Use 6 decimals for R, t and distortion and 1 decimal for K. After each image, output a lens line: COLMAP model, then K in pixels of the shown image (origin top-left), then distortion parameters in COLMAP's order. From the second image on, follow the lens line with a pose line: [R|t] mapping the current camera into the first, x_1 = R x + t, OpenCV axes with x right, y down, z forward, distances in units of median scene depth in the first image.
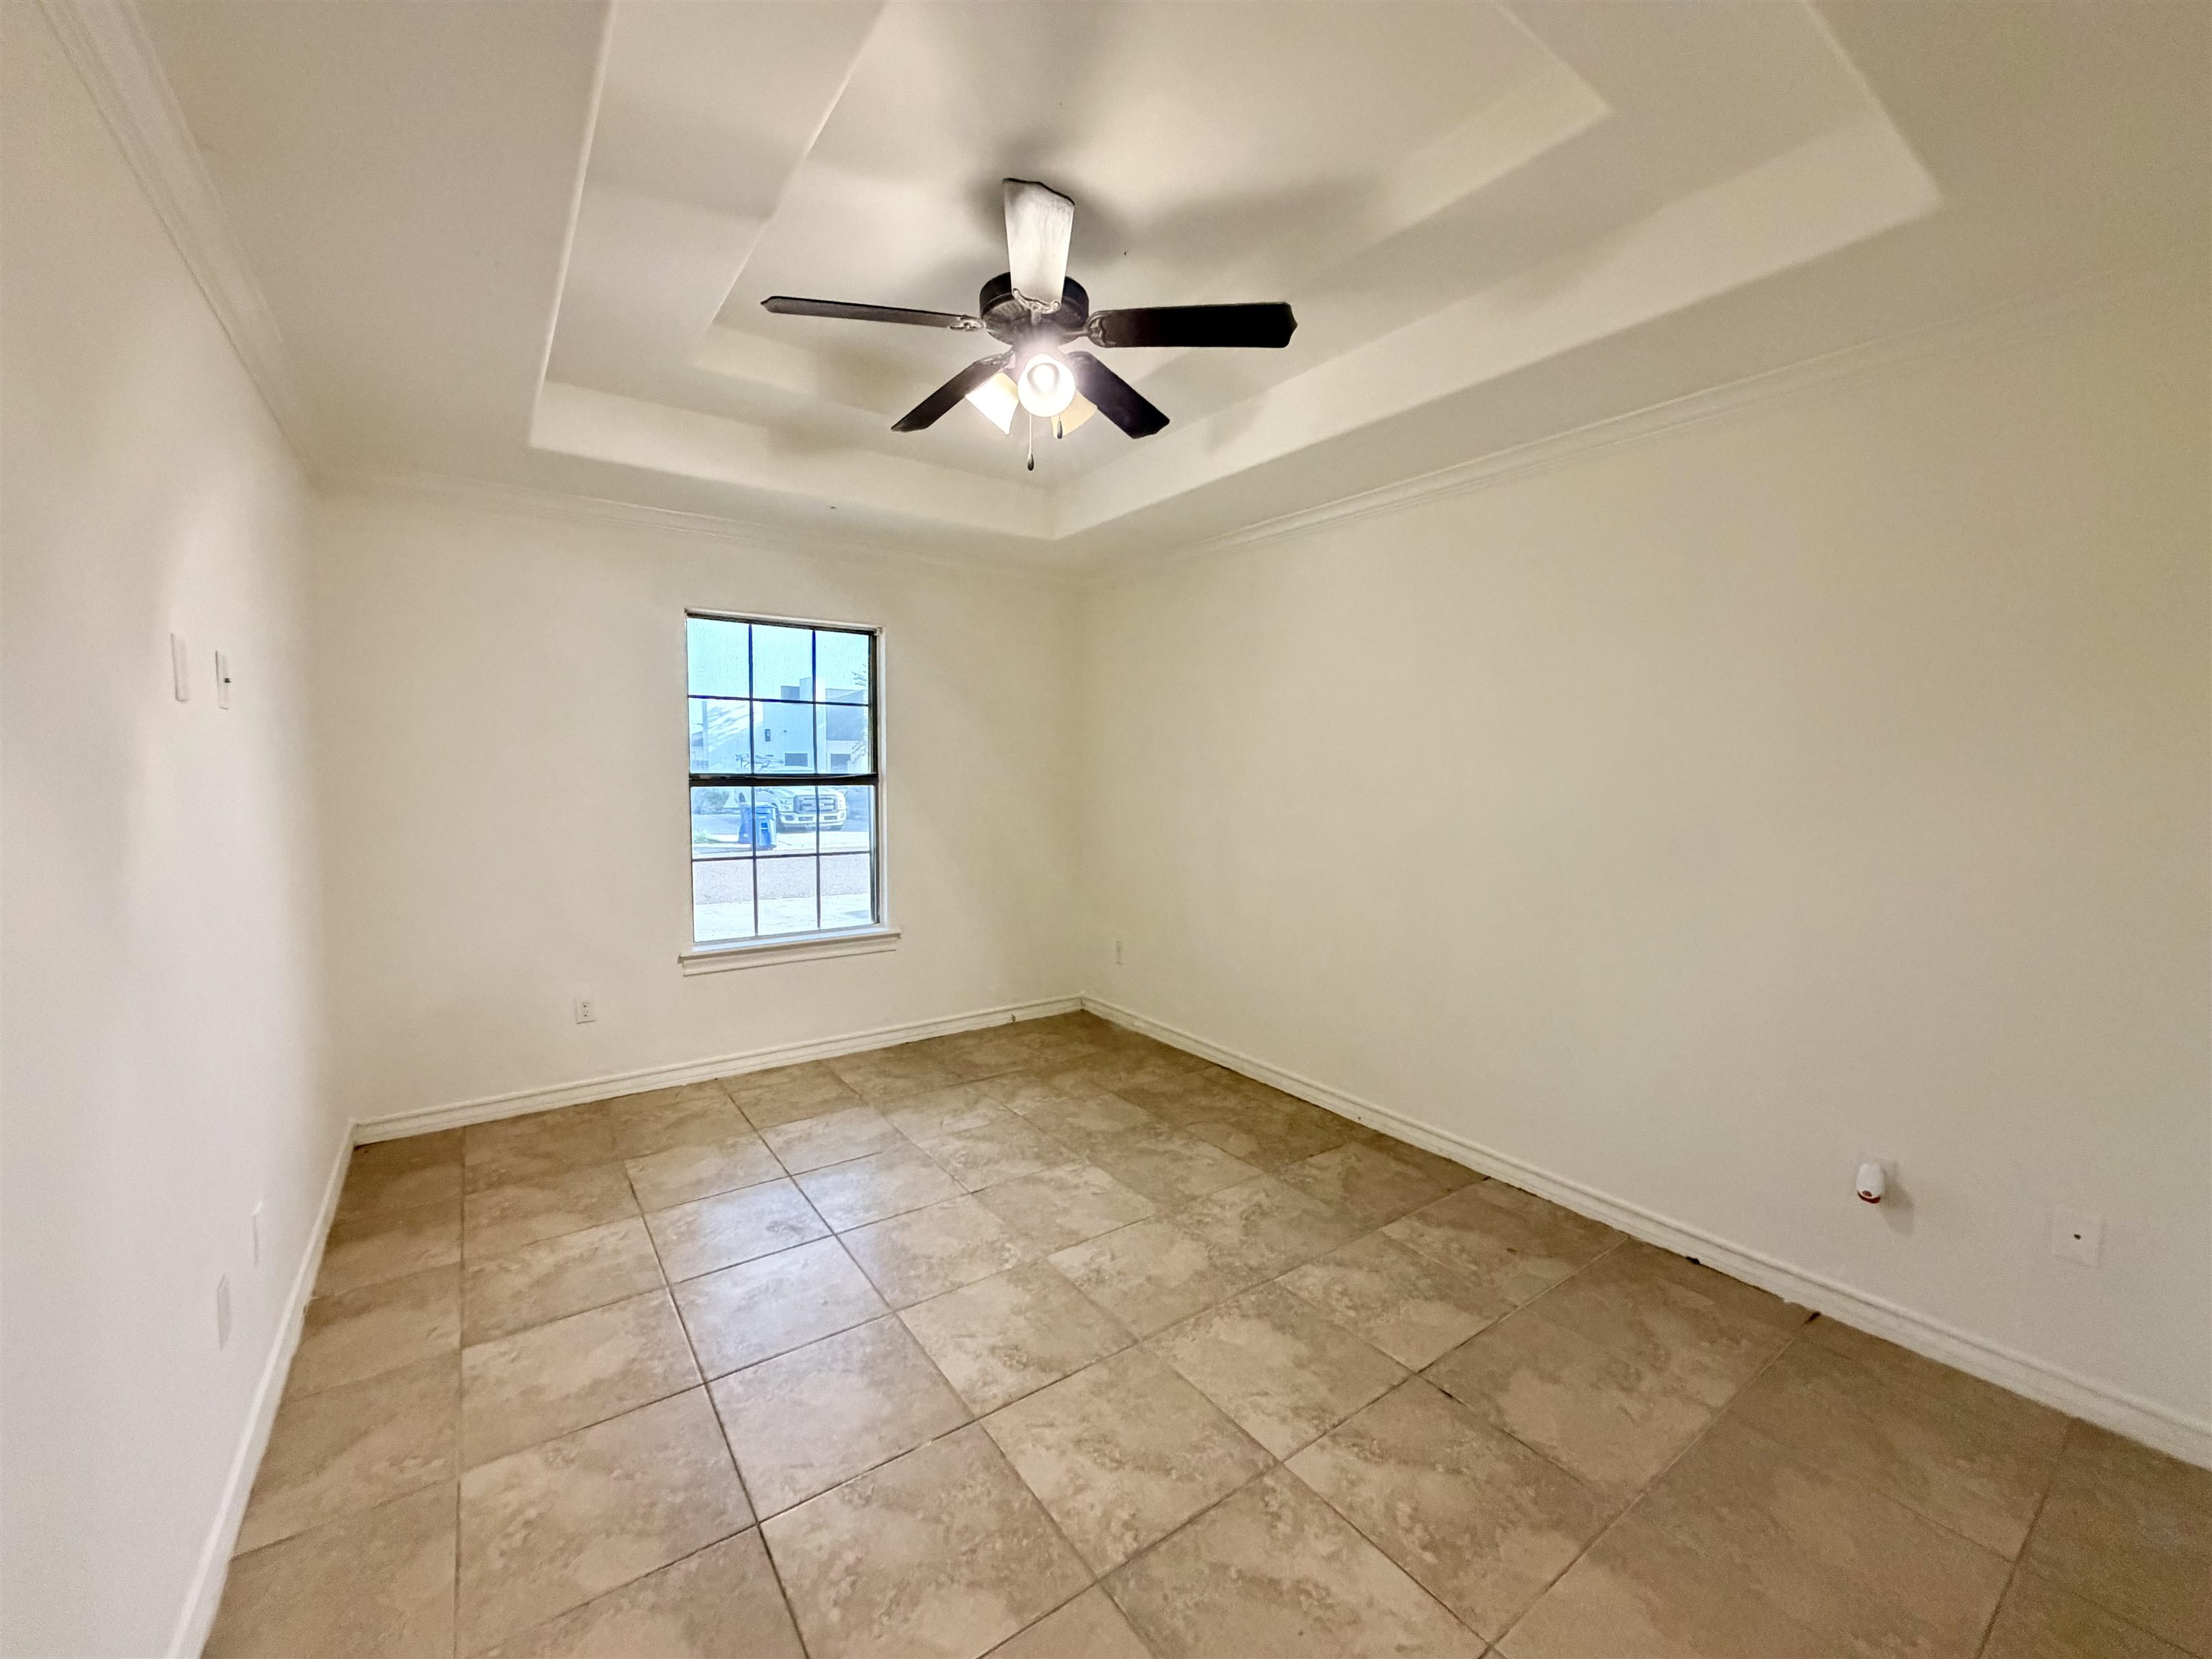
lens RADIAL K [[881.3, 0, 1094.7], [0, 881.3, 825.2], [0, 0, 1]] dist [-0.003442, 0.001258]
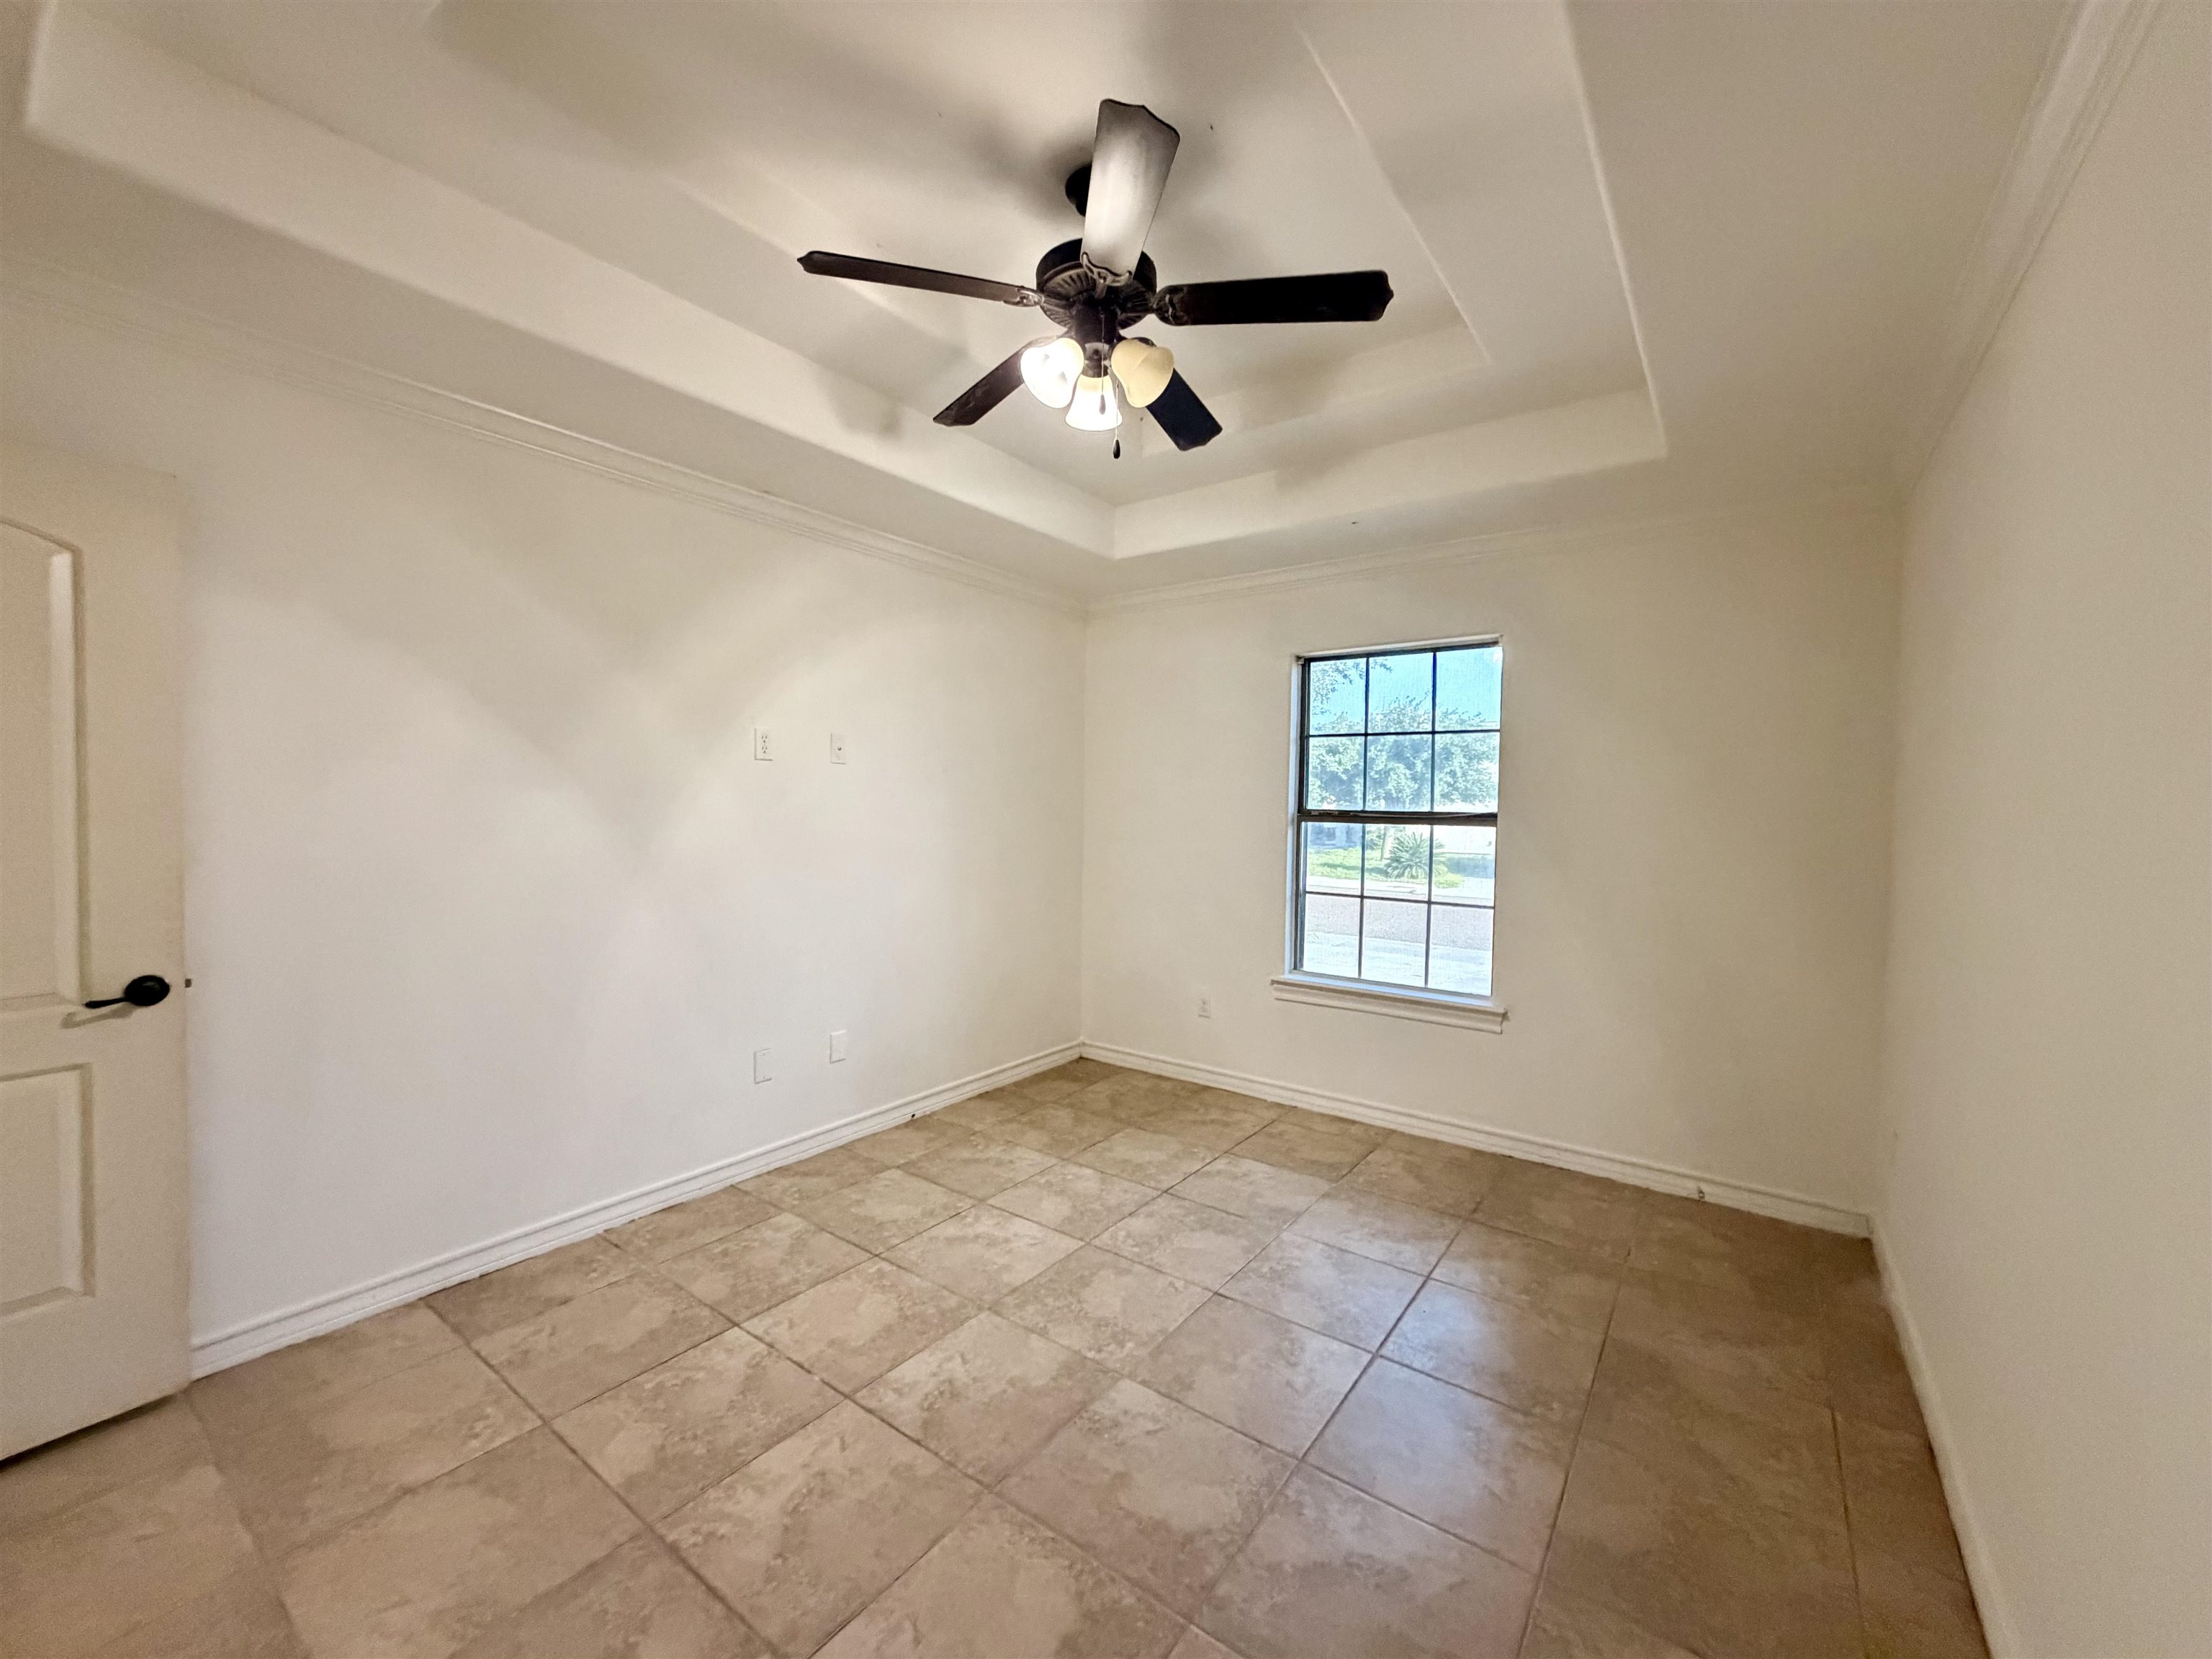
lens RADIAL K [[881.3, 0, 1093.6], [0, 881.3, 822.1], [0, 0, 1]] dist [-0.003442, 0.001258]
pose [[0.308881, 0.018663, -0.950918, 0.513121], [-0.079495, 0.996816, -0.006258, -0.017964], [0.947773, 0.077526, 0.309381, 0.483250]]
